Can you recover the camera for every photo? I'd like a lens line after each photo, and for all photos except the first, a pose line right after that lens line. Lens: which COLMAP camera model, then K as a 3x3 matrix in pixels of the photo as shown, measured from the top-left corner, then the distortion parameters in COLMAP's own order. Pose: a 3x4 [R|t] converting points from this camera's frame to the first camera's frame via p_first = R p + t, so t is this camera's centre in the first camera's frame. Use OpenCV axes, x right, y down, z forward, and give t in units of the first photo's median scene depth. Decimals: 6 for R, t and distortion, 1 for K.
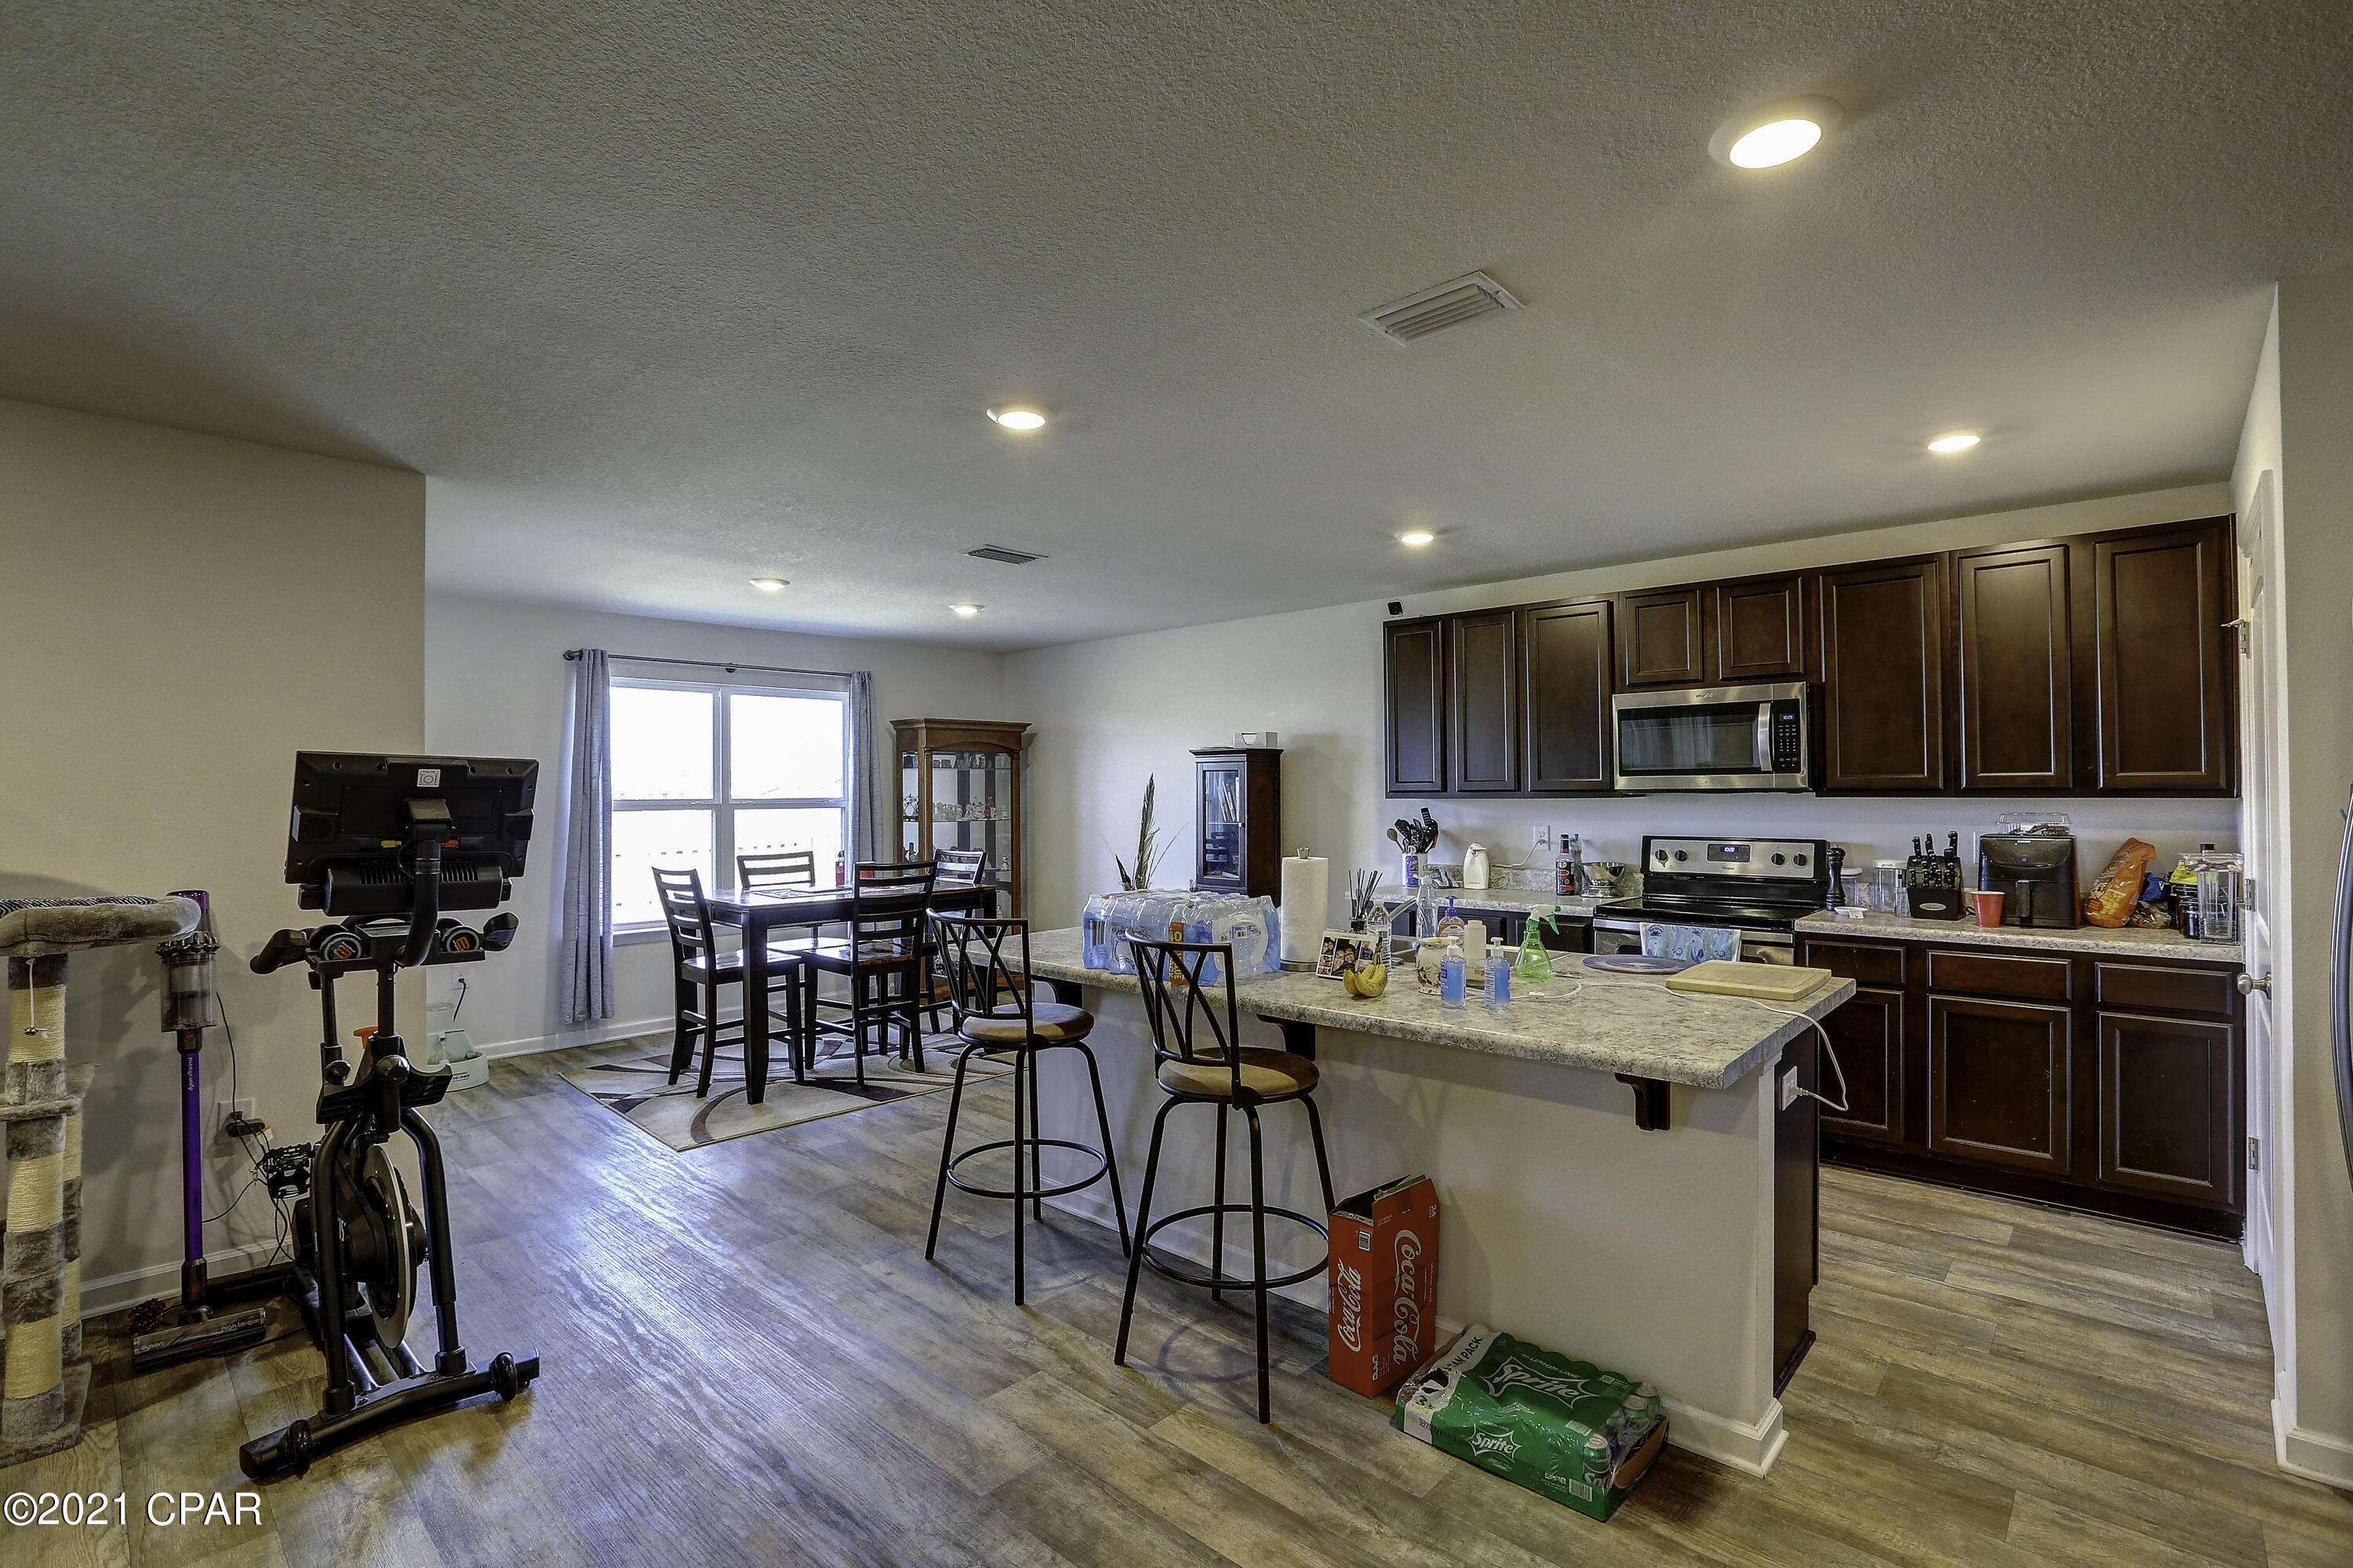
lens RADIAL K [[1078.6, 0, 1174.3], [0, 1078.6, 776.8], [0, 0, 1]] dist [-0.045062, 0.012367]
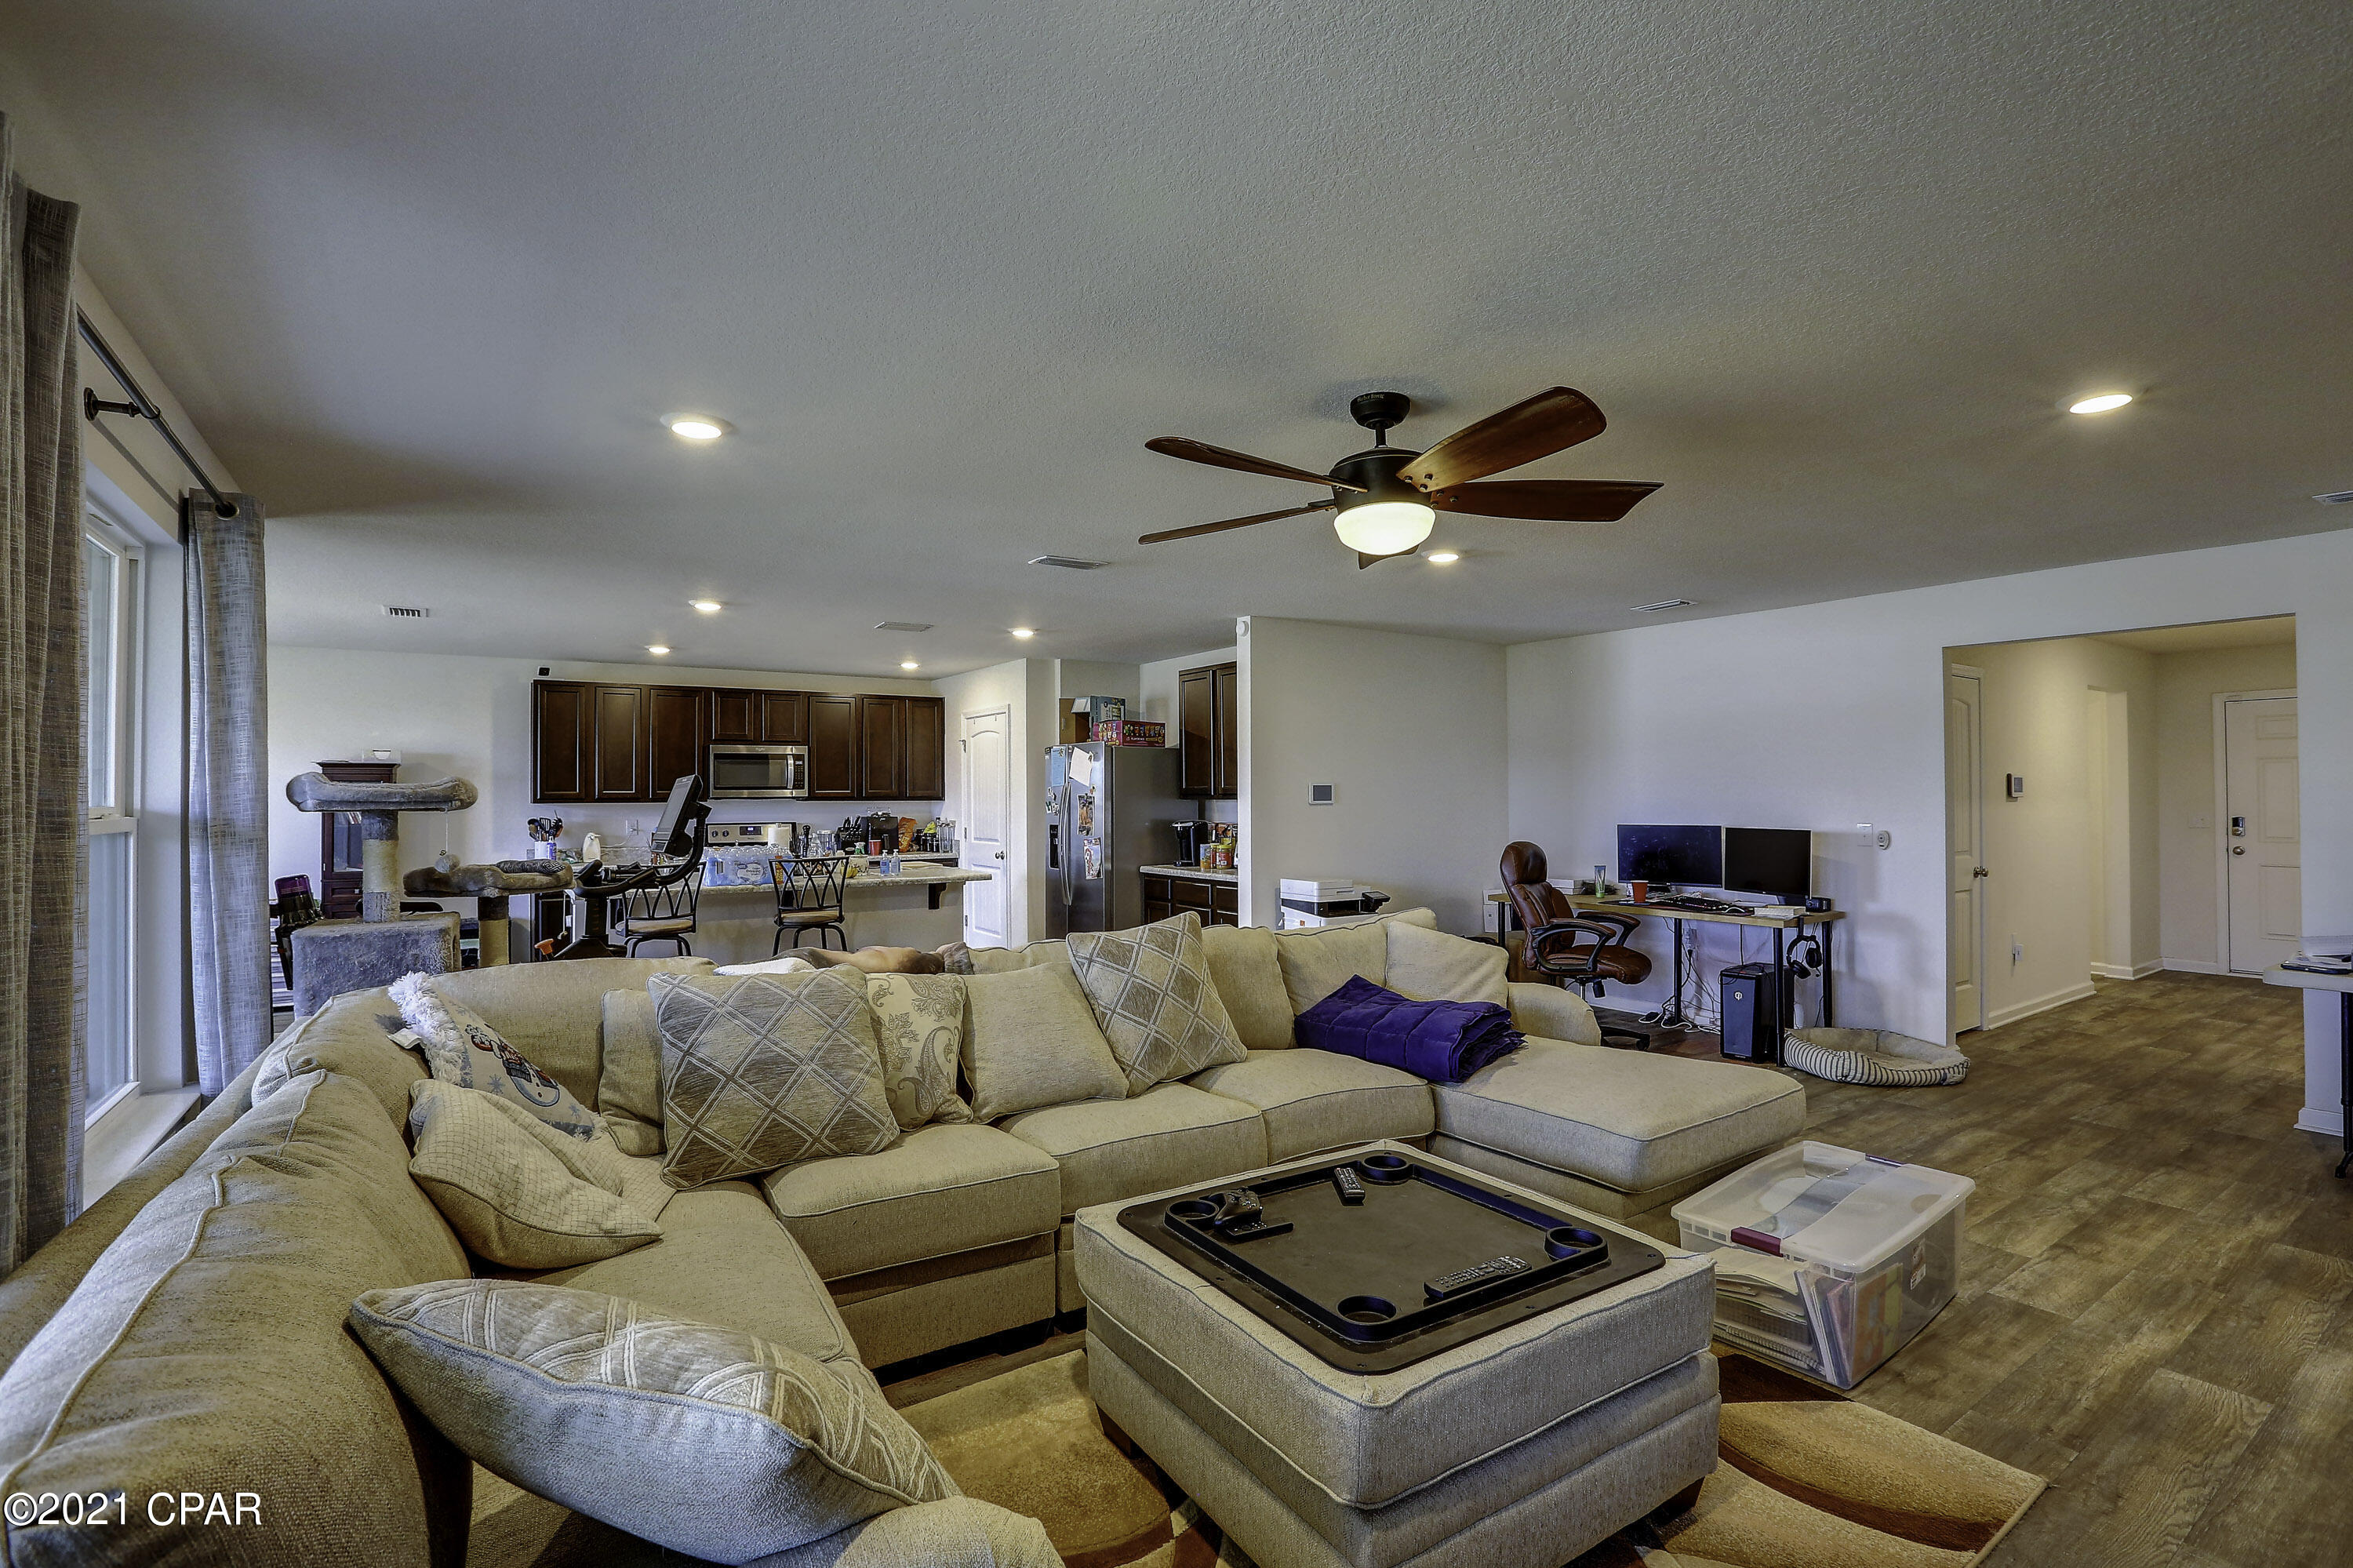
lens RADIAL K [[1078.6, 0, 1181.3], [0, 1078.6, 785.8], [0, 0, 1]] dist [-0.045062, 0.012367]
pose [[0.220560, 0.012606, 0.975292, -1.071938], [-0.009608, 0.999896, -0.010752, 0.003788], [-0.975326, -0.006999, 0.220659, -0.158692]]
